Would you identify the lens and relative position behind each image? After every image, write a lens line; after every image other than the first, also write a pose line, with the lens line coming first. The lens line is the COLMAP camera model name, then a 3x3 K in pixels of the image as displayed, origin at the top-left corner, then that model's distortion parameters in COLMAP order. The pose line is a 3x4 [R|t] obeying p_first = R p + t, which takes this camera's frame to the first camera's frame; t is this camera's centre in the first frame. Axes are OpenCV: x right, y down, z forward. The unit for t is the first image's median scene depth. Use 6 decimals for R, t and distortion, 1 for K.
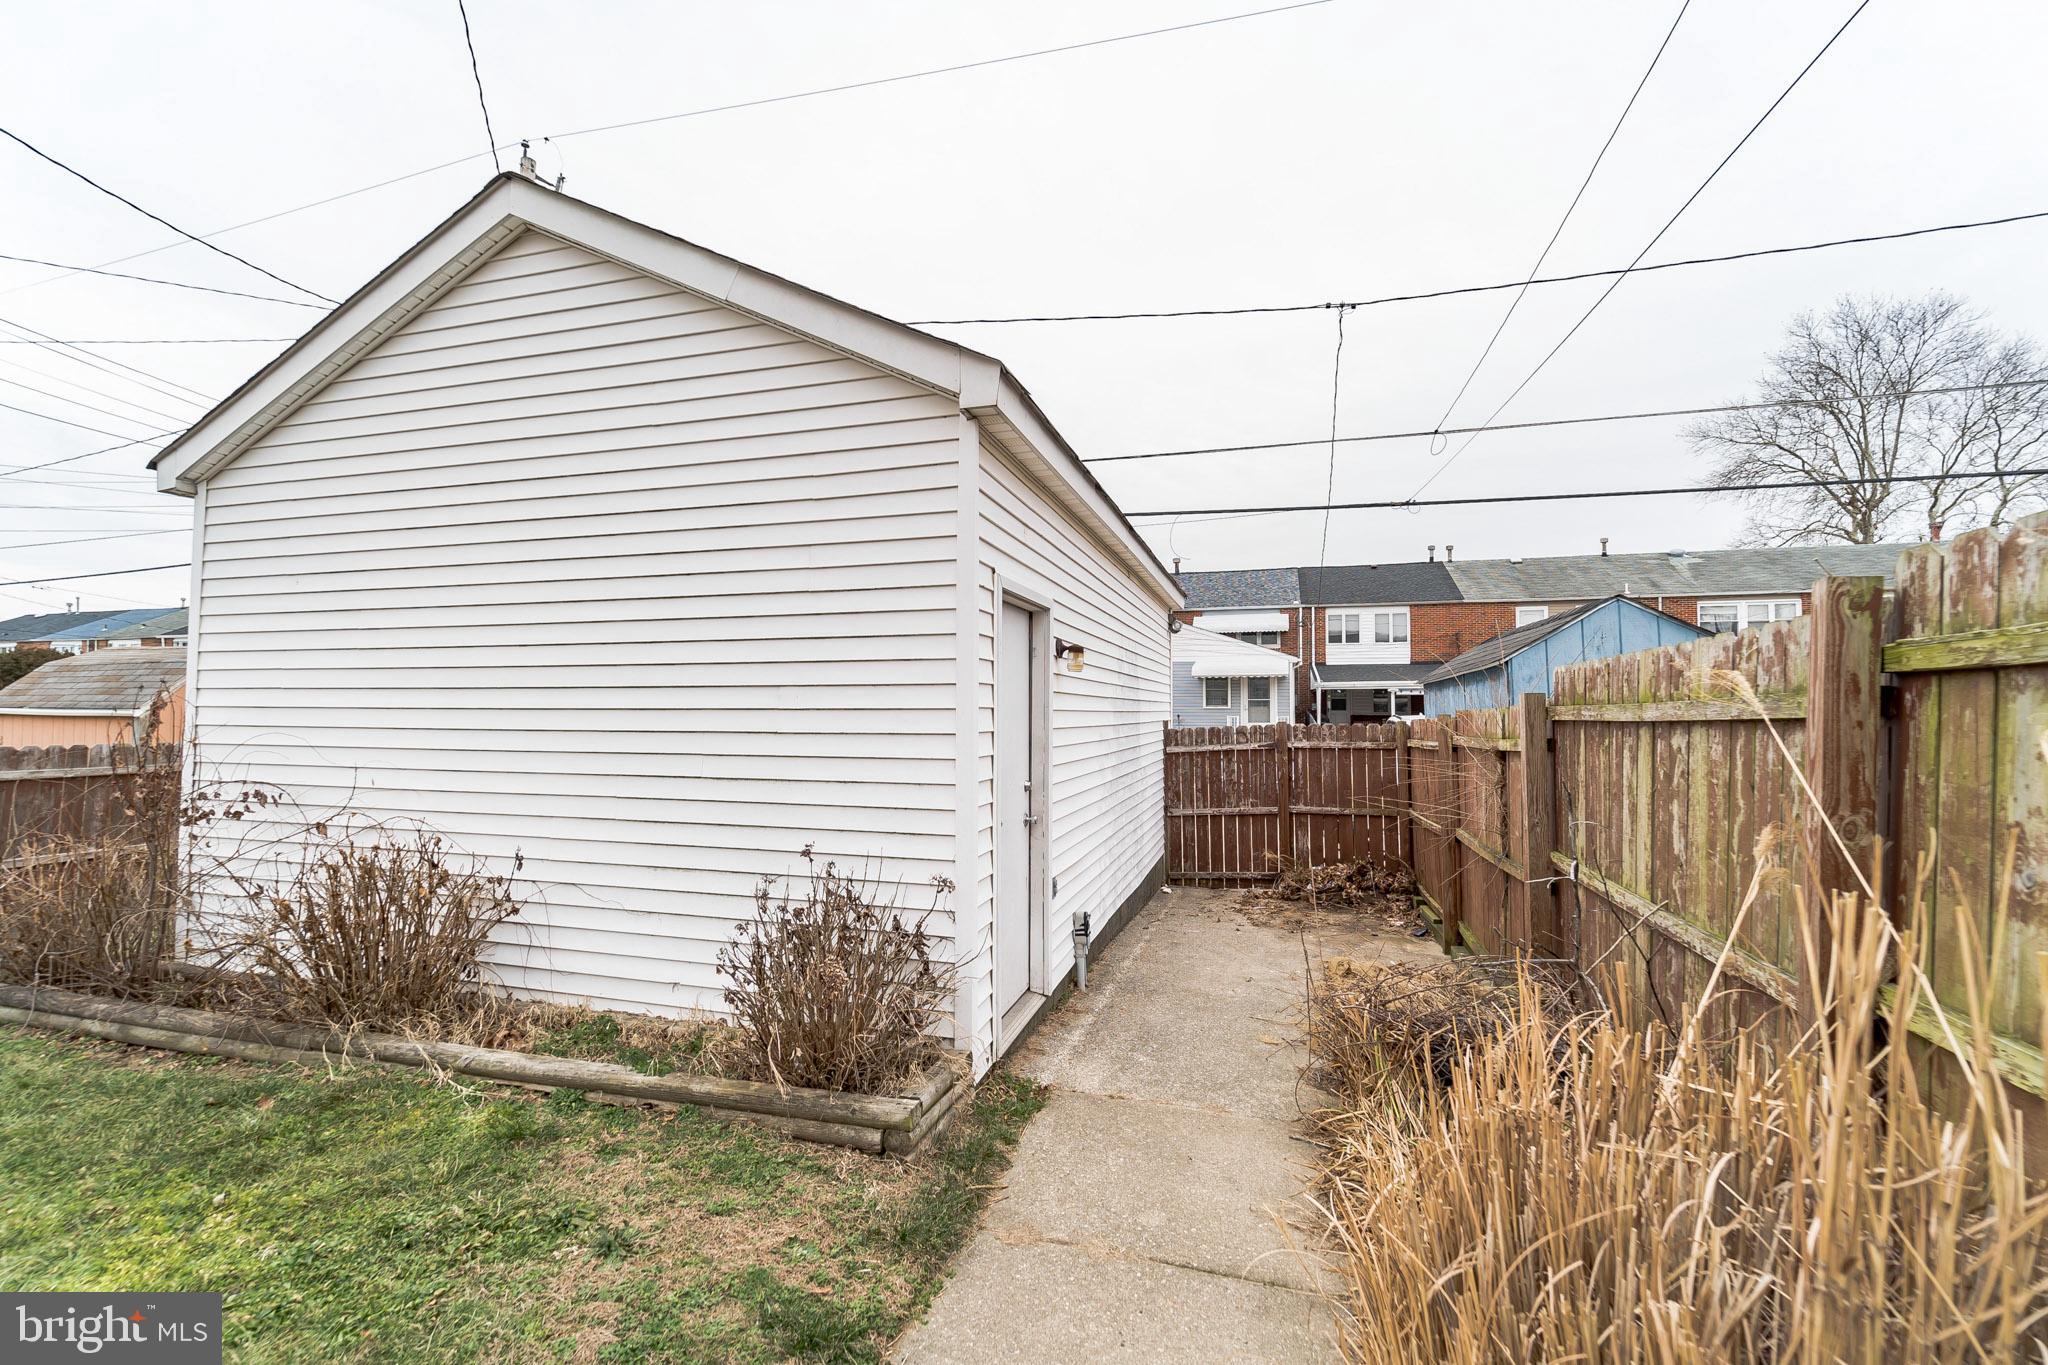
lens RADIAL K [[837.8, 0, 1058.4], [0, 837.8, 656.4], [0, 0, 1]] dist [0.000396, -0.000103]
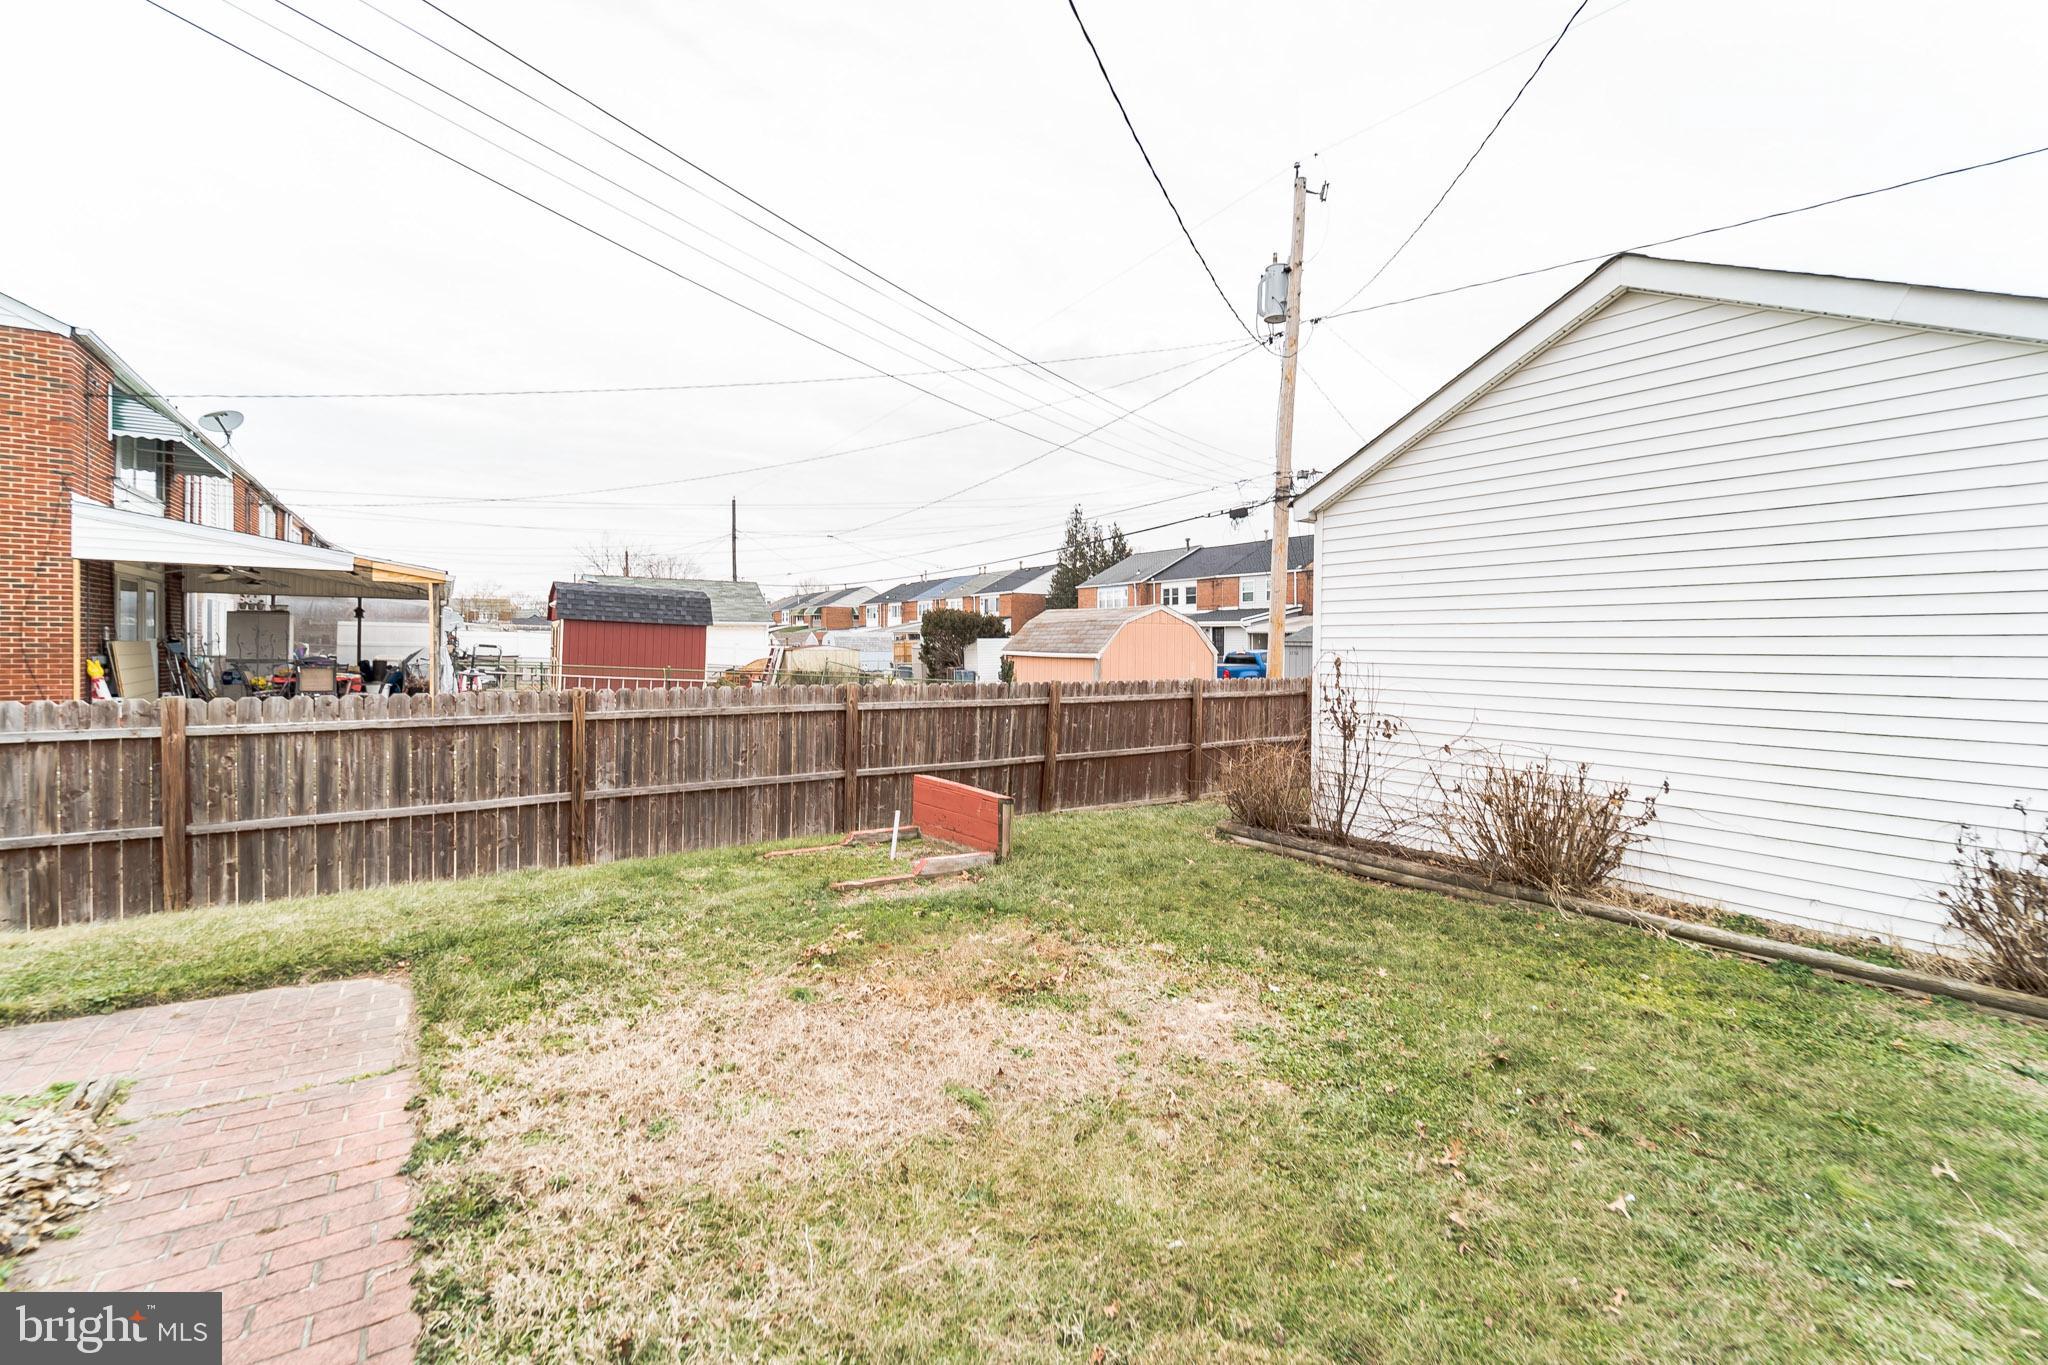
lens RADIAL K [[860.6, 0, 1061.4], [0, 860.6, 650.9], [0, 0, 1]] dist [0.000717, 0.000069]
pose [[0.786753, 0.005996, -0.617239, -0.508966], [0.037517, 0.997640, 0.057511, -0.077697], [0.616127, -0.068404, 0.784671, -0.586774]]
